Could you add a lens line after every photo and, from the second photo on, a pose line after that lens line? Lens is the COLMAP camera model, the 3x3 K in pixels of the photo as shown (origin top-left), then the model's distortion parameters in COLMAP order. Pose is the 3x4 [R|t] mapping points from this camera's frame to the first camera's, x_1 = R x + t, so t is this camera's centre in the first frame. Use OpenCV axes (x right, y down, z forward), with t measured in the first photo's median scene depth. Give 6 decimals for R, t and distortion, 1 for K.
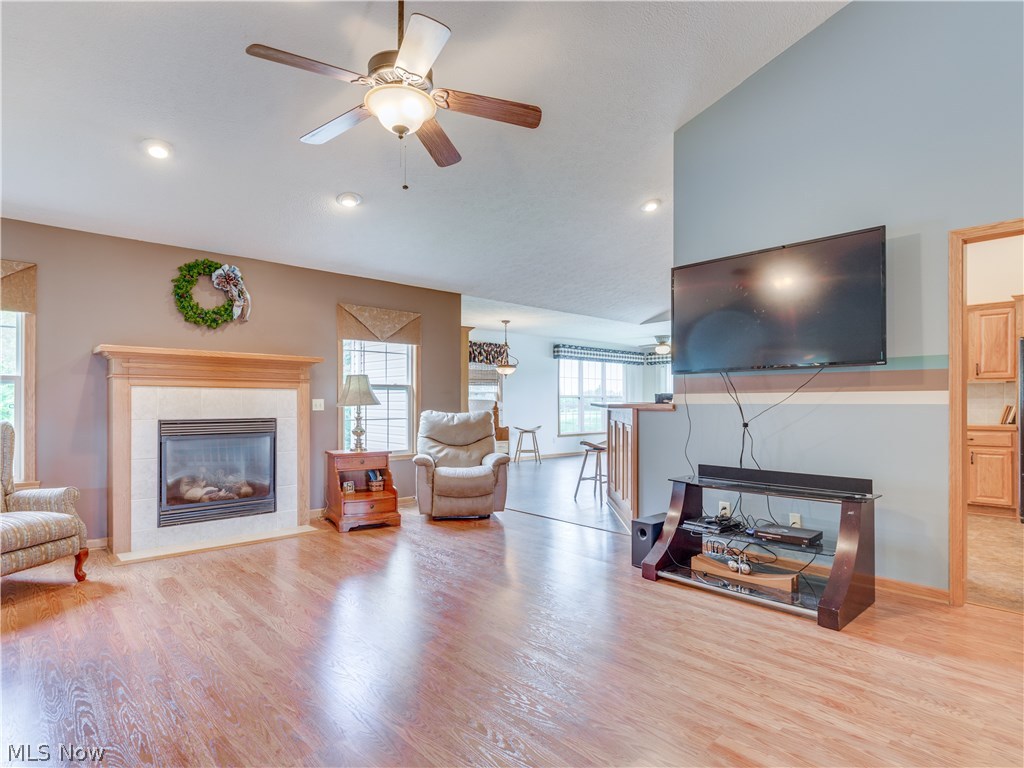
lens RADIAL K [[538.7, 0, 512.0], [0, 538.7, 384.0], [0, 0, 1]] dist [-0.002061, -0.000528]
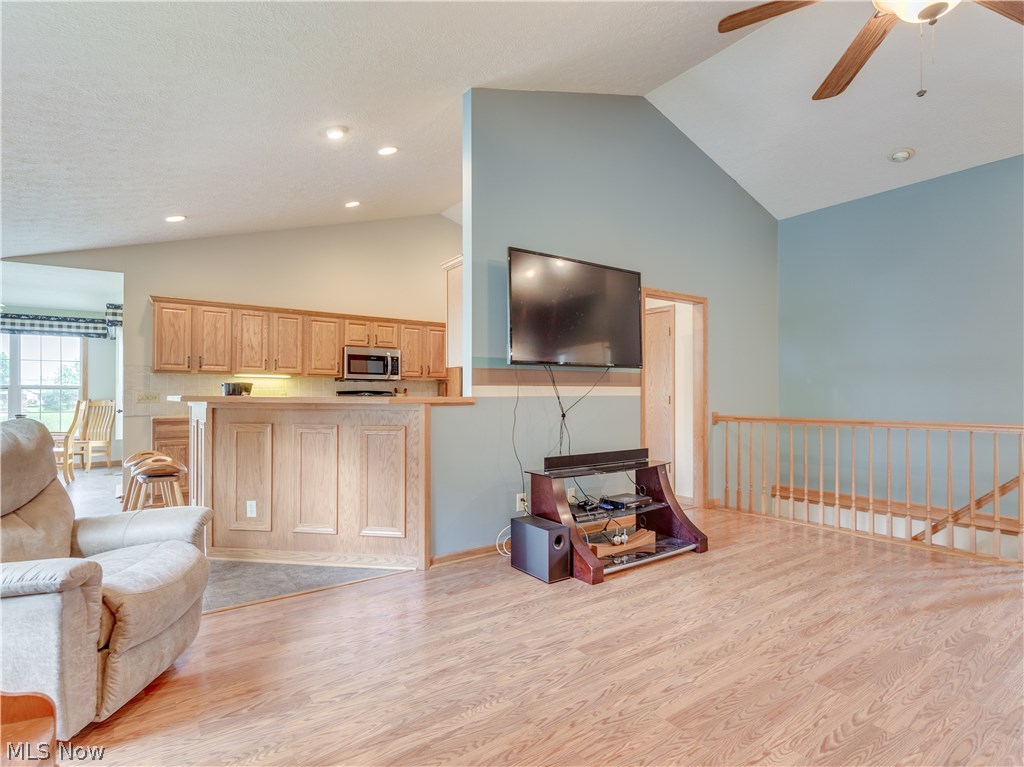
lens RADIAL K [[533.3, 0, 512.0], [0, 533.3, 383.5], [0, 0, 1]] dist [0.004130, -0.000006]
pose [[0.122589, 0.016580, 0.992319, -0.763349], [-0.033128, 0.999372, -0.012605, 0.033874], [-0.991904, -0.031329, 0.123062, 1.148082]]
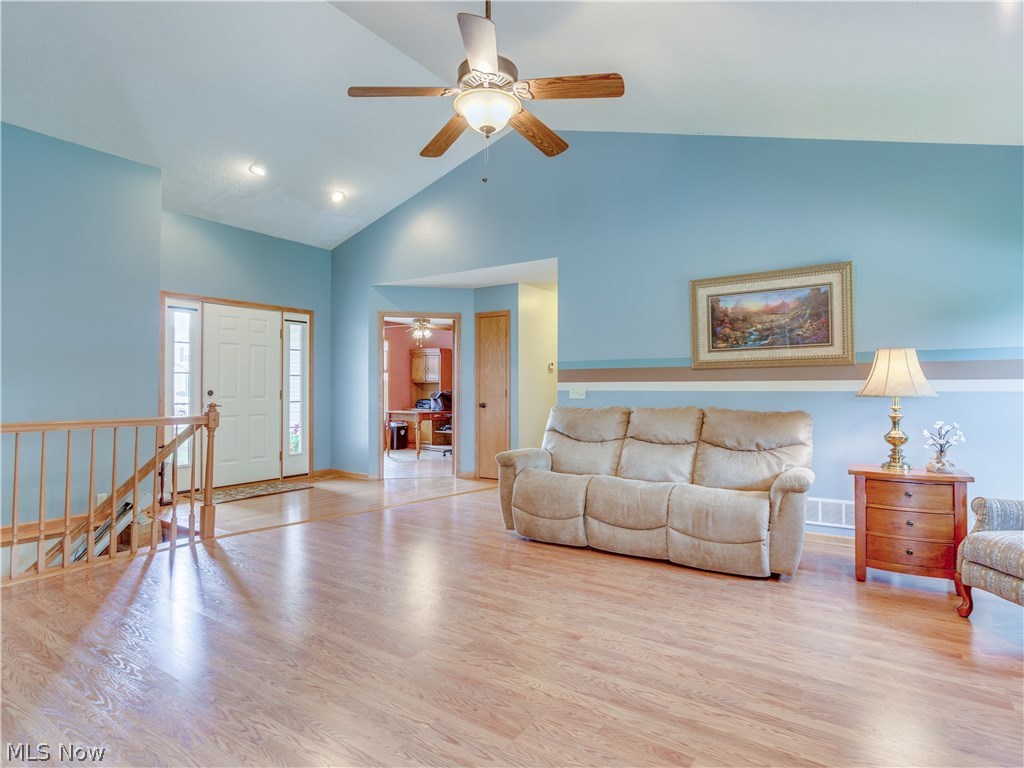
lens RADIAL K [[560.1, 0, 512.0], [0, 560.1, 384.0], [0, 0, 1]] dist [-0.036235, -0.000456]
pose [[-0.974861, -0.002003, -0.222806, -0.008936], [0.007313, 0.999133, -0.040981, 0.050453], [0.222695, -0.041580, -0.974001, 1.616017]]
